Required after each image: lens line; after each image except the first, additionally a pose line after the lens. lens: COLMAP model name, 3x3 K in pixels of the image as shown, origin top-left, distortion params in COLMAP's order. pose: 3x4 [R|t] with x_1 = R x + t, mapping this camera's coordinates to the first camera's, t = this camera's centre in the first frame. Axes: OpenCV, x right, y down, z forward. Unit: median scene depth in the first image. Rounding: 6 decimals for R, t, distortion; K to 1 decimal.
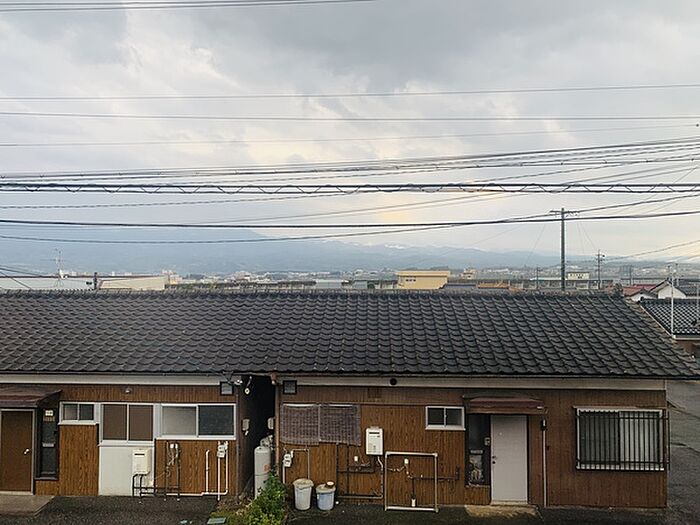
lens RADIAL K [[535.5, 0, 348.7], [0, 535.5, 258.9], [0, 0, 1]] dist [0.041659, -0.054332]
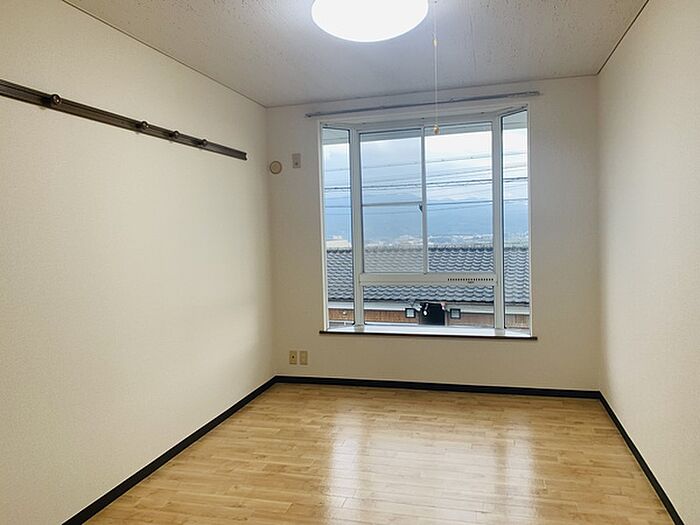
lens RADIAL K [[535.5, 0, 348.7], [0, 535.5, 258.9], [0, 0, 1]] dist [0.041659, -0.054332]
pose [[0.954426, -0.010928, -0.298247, 0.043977], [0.031138, 0.997522, 0.063096, 0.003708], [0.296819, -0.069507, 0.952401, -0.403868]]
